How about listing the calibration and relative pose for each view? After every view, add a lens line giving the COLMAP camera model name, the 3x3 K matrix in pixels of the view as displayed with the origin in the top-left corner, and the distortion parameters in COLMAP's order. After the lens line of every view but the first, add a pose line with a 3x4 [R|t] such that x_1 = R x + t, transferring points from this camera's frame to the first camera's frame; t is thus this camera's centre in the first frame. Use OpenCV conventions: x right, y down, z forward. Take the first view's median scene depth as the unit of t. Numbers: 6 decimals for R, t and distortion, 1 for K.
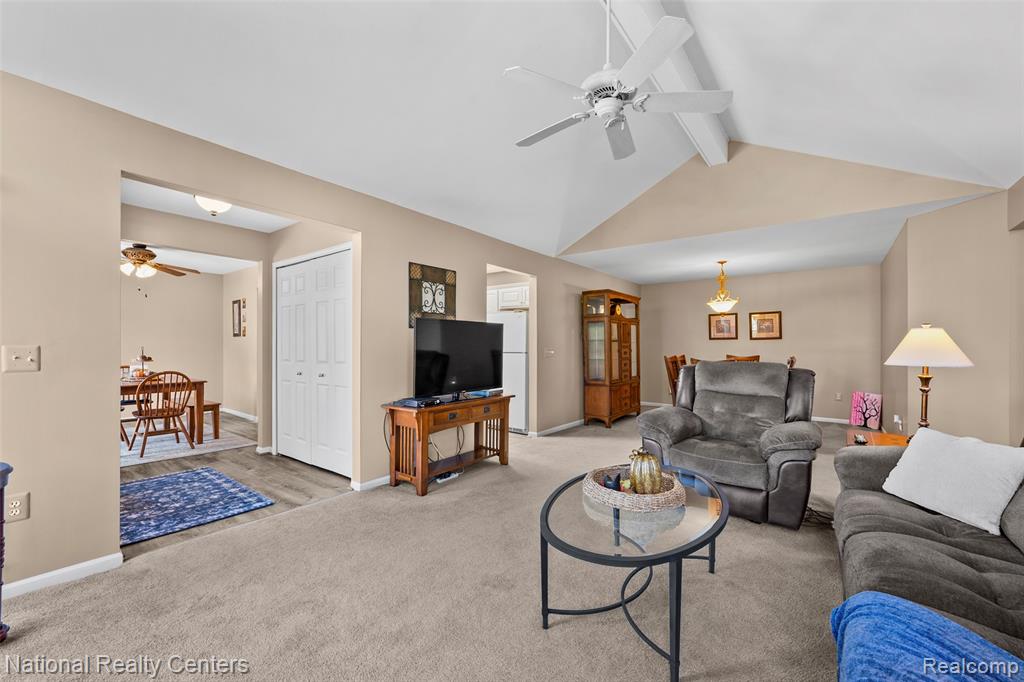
lens RADIAL K [[412.6, 0, 507.9], [0, 412.6, 337.4], [0, 0, 1]] dist [-0.003078, -0.000415]
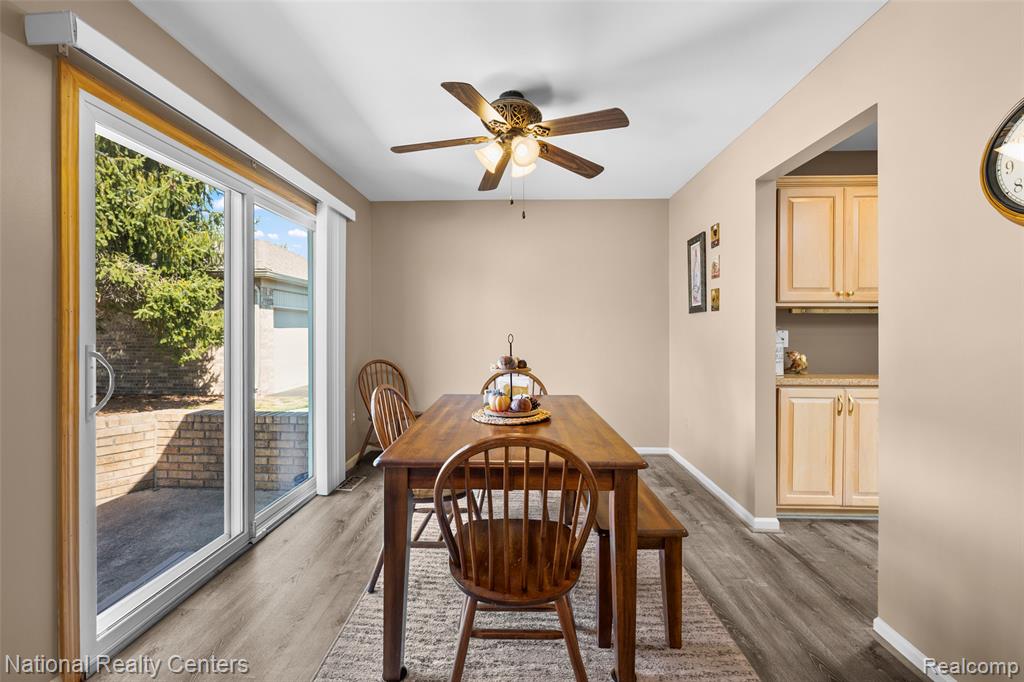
lens RADIAL K [[436.7, 0, 512.0], [0, 436.7, 341.0], [0, 0, 1]] dist [0.000093, -0.000018]
pose [[0.604586, 0.019316, -0.796305, -0.551351], [0.014160, 0.999287, 0.034990, 0.014683], [0.796414, -0.032431, 0.603882, 0.750318]]
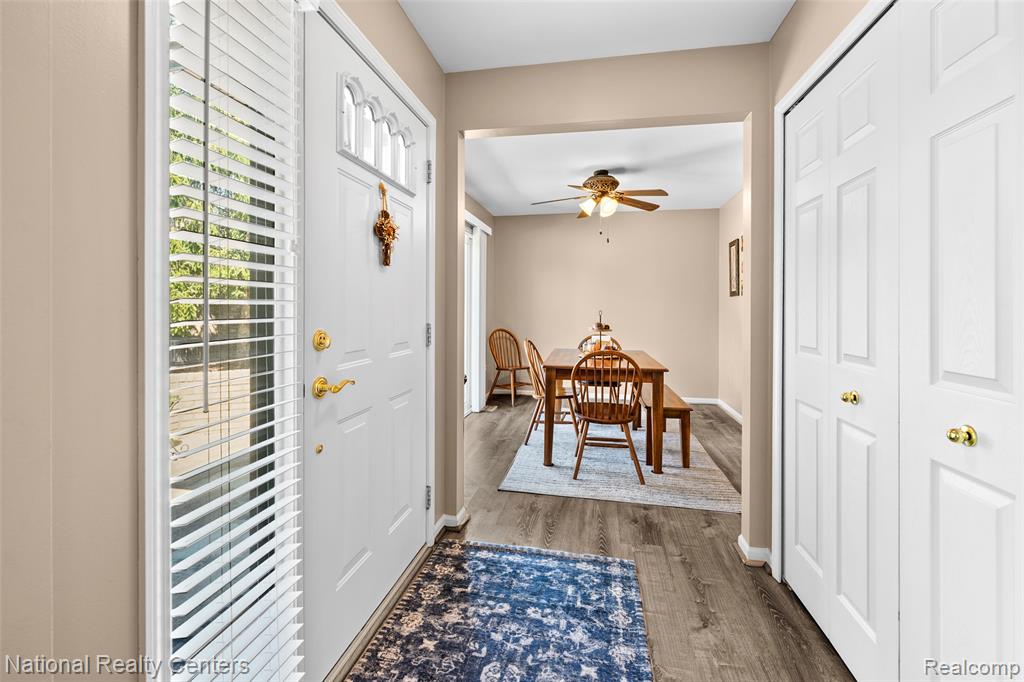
lens RADIAL K [[449.8, 0, 509.8], [0, 449.8, 317.2], [0, 0, 1]] dist [-0.001127, -0.000217]
pose [[0.460106, 0.018176, -0.887678, -0.264755], [0.011451, 0.999586, 0.026403, 0.012238], [0.887790, -0.022313, 0.459707, 0.502759]]
